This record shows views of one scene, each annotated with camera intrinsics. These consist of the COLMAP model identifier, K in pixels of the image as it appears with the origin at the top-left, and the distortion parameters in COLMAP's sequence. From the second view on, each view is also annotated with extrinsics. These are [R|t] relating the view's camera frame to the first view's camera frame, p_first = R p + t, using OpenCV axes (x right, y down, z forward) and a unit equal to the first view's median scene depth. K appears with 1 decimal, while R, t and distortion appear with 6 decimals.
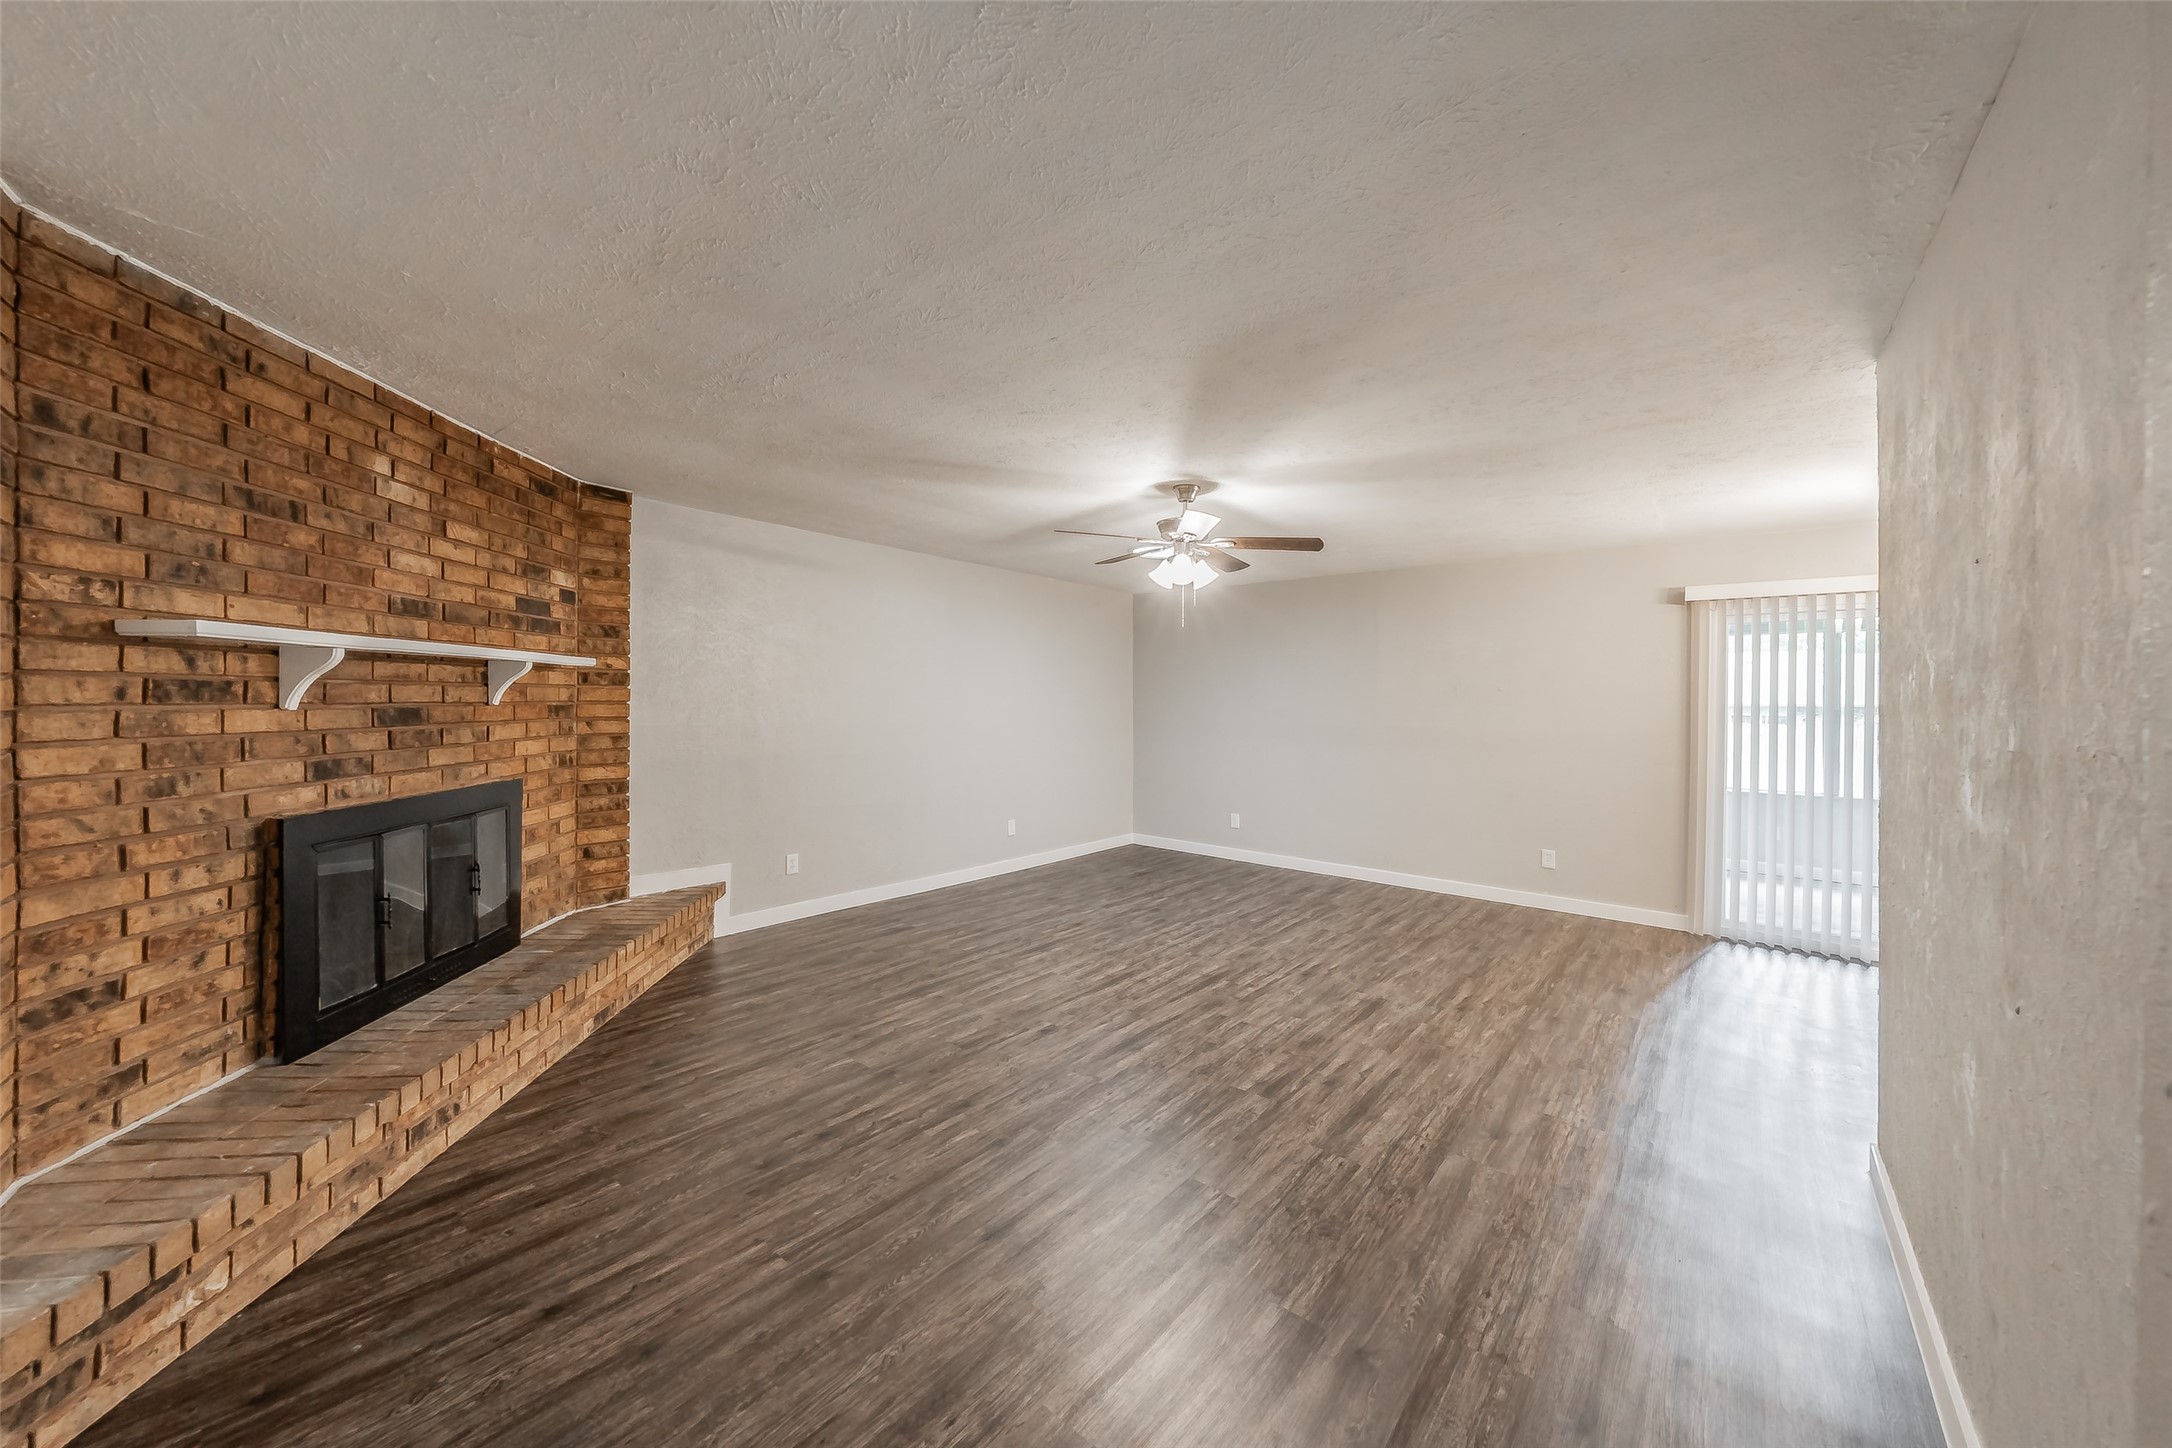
lens RADIAL K [[783.6, 0, 1093.8], [0, 783.6, 699.5], [0, 0, 1]] dist [0.000307, -0.000069]
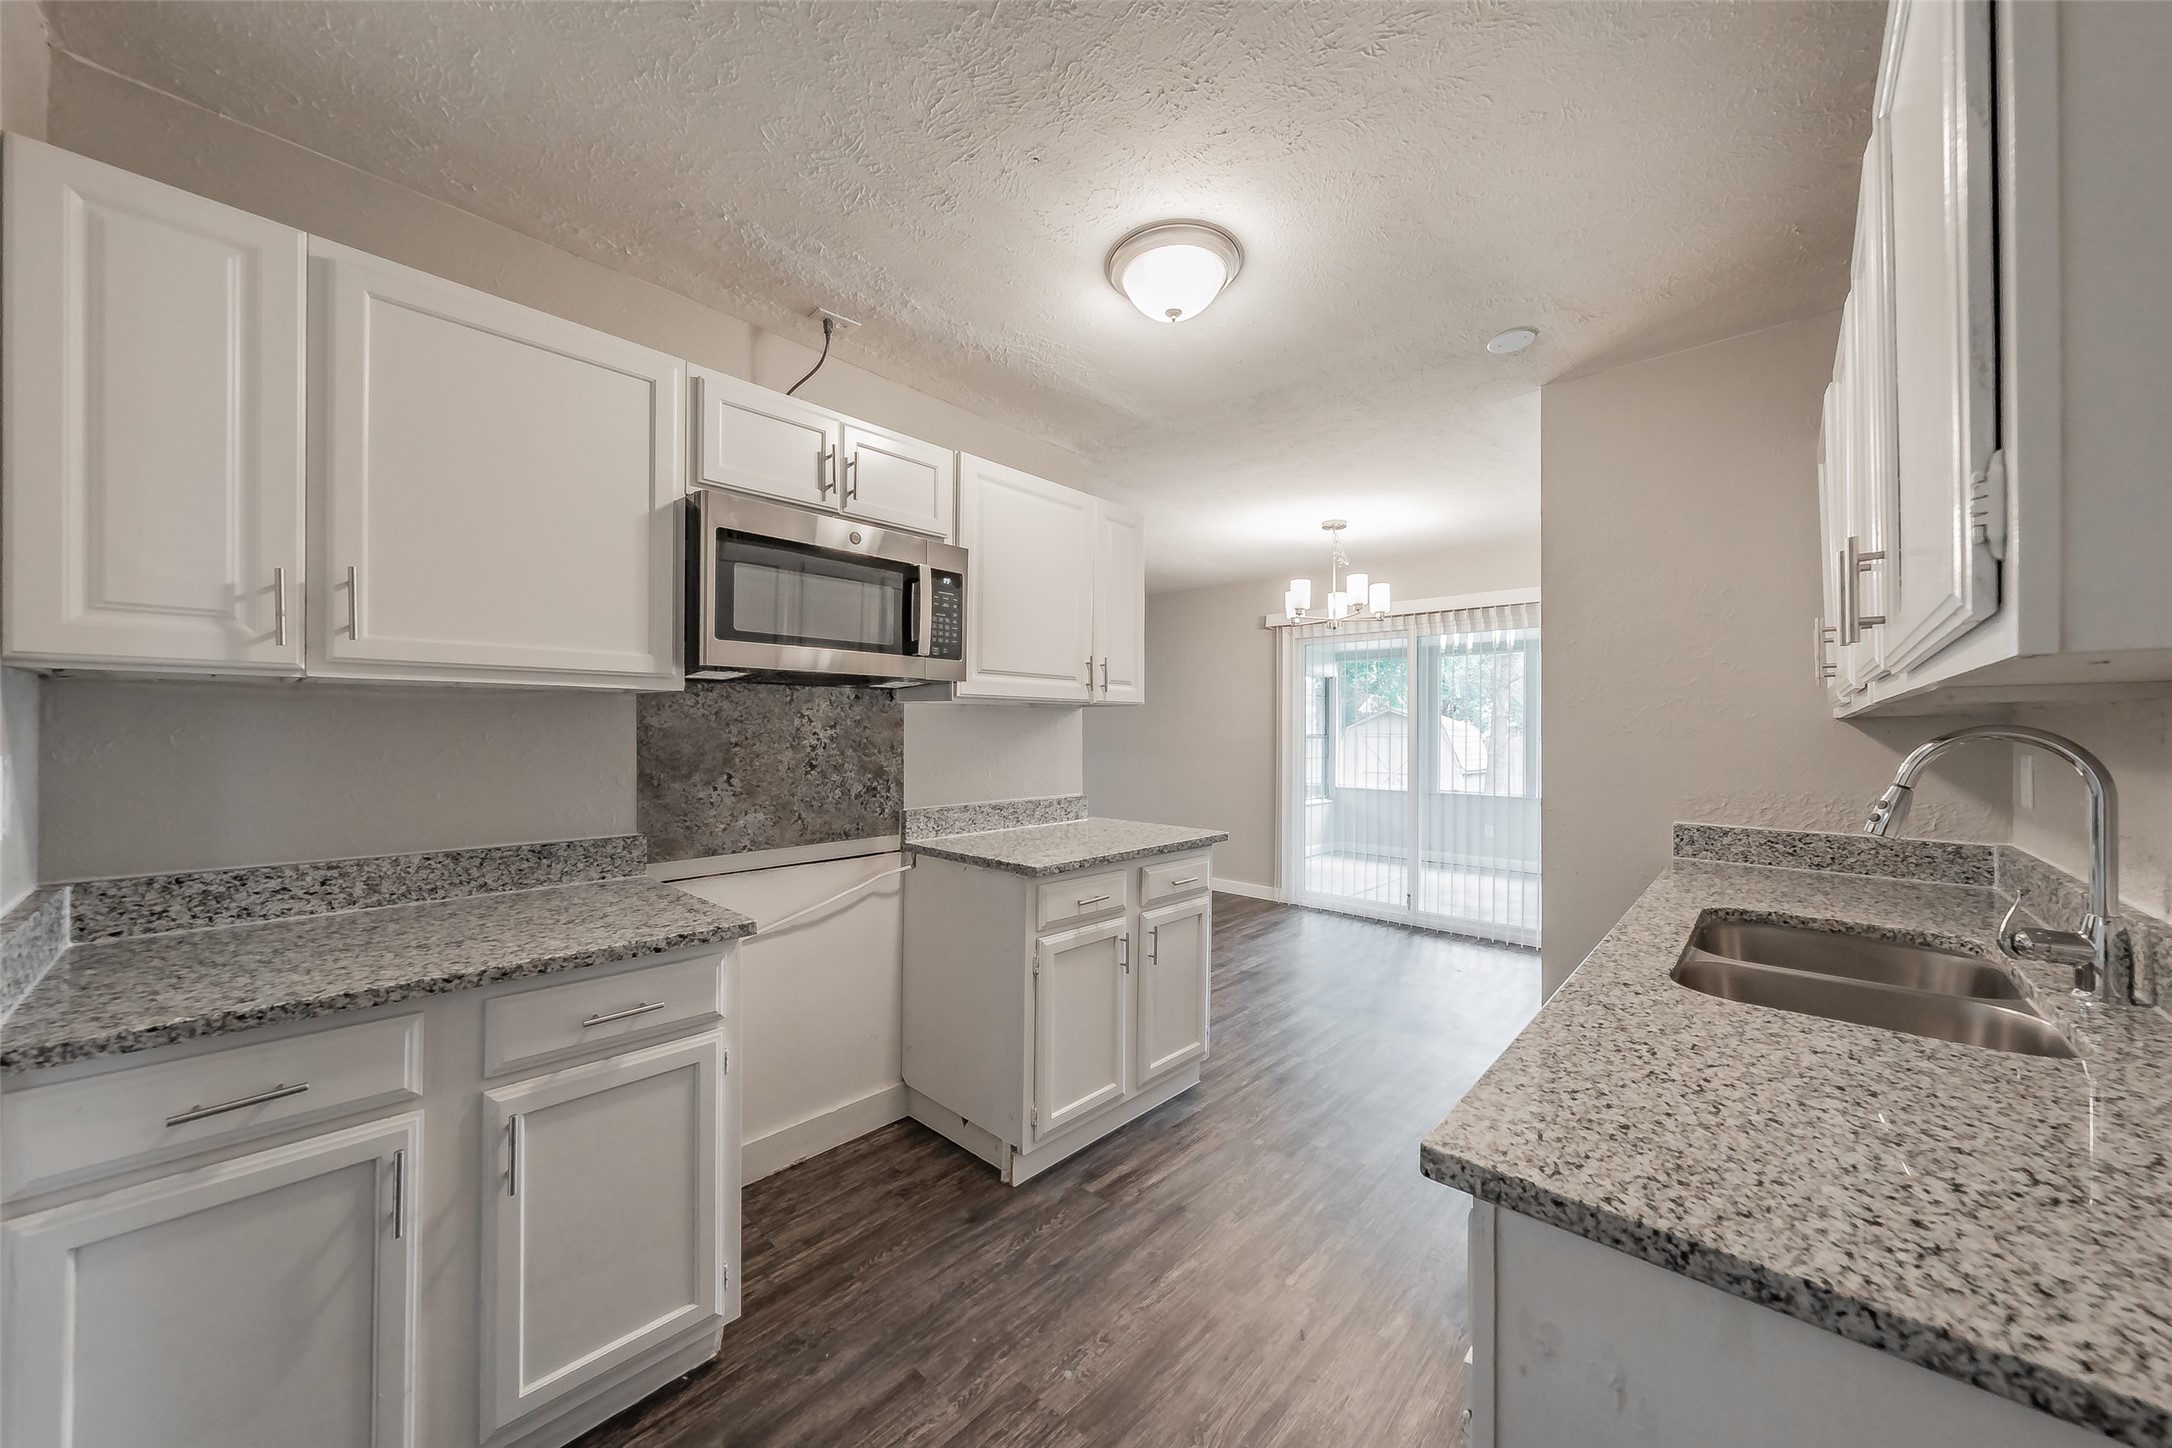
lens RADIAL K [[762.8, 0, 1101.2], [0, 762.8, 730.0], [0, 0, 1]] dist [-0.001802, -0.000355]
pose [[0.998713, -0.005607, -0.050414, 0.778840], [0.005934, 0.999962, 0.006328, 0.034144], [0.050376, -0.006619, 0.998708, -0.250783]]
